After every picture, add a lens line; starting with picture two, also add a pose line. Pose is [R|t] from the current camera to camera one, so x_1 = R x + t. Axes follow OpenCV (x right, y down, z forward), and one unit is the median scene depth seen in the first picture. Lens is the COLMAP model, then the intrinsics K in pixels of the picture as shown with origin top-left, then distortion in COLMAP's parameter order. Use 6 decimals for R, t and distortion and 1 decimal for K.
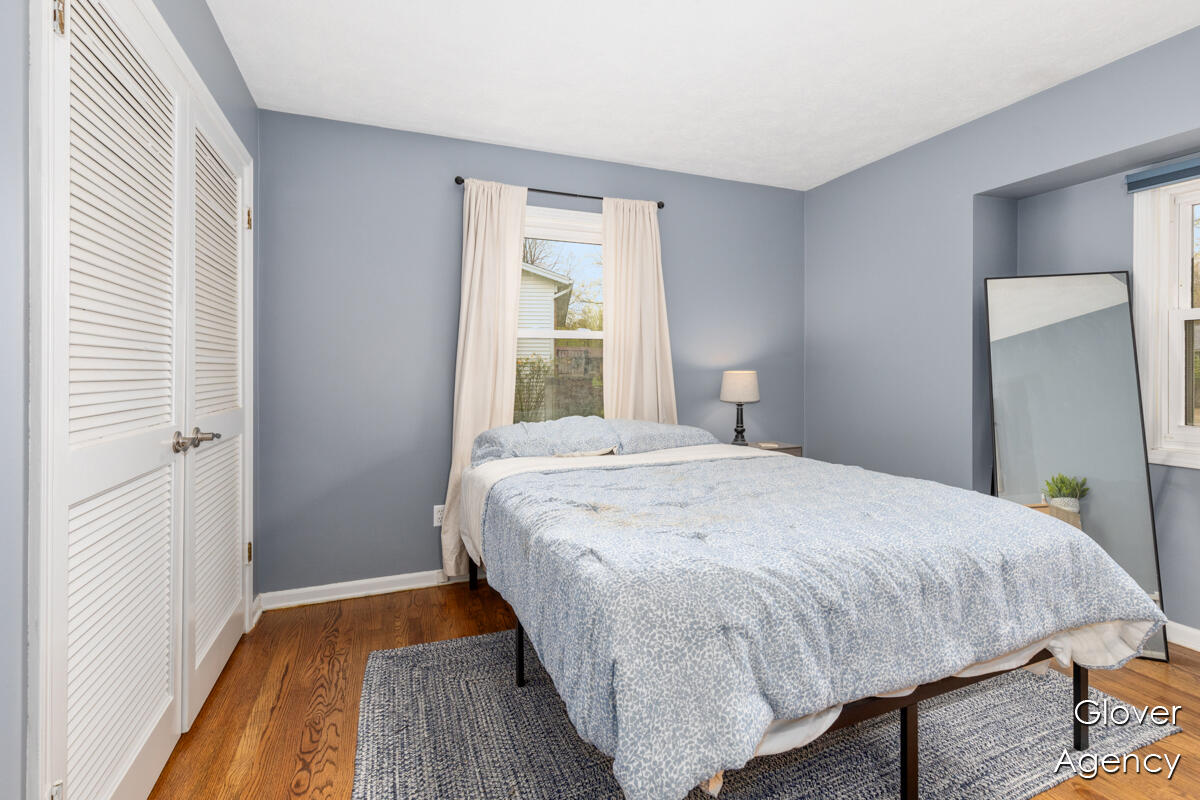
lens RADIAL K [[545.6, 0, 609.7], [0, 545.6, 380.5], [0, 0, 1]] dist [0.000617, -0.000949]
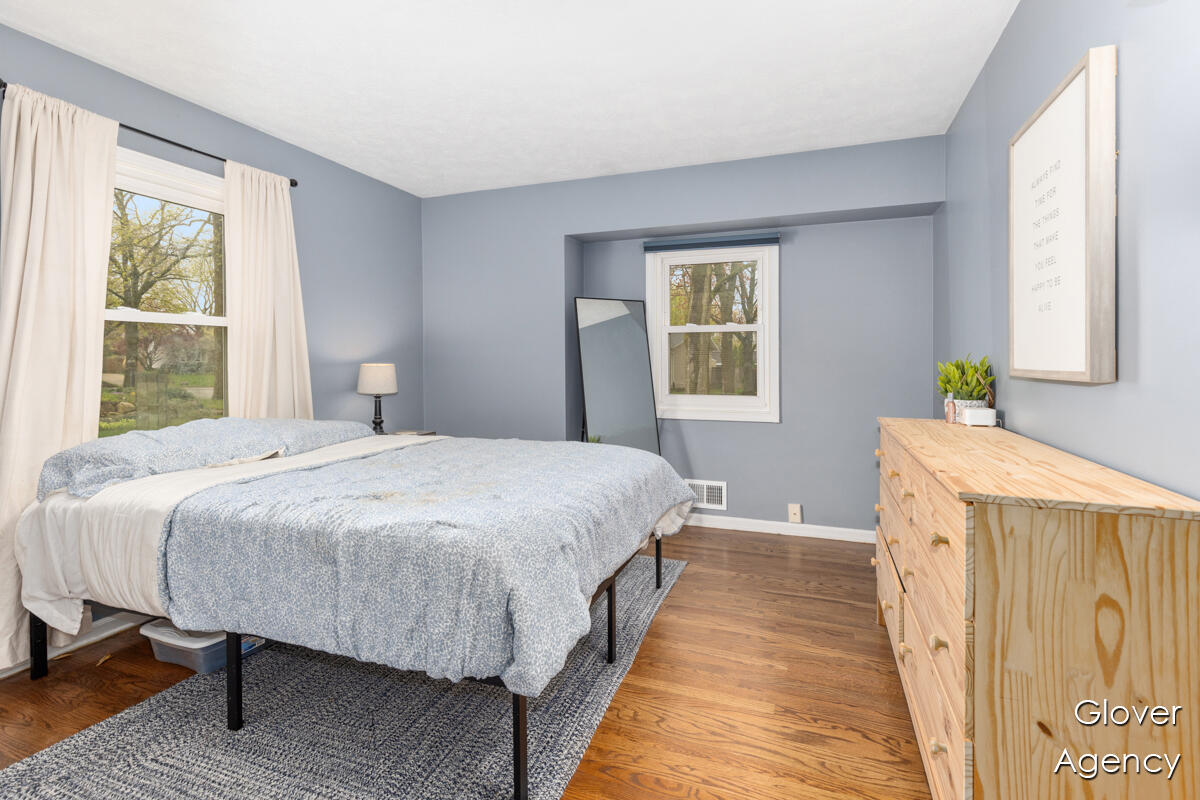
lens RADIAL K [[545.6, 0, 609.7], [0, 545.6, 380.5], [0, 0, 1]] dist [0.000617, -0.000949]
pose [[0.673597, -0.026937, 0.738608, -0.267231], [0.017011, 0.999636, 0.020943, -0.000308], [-0.738903, -0.001543, 0.673810, -0.012065]]
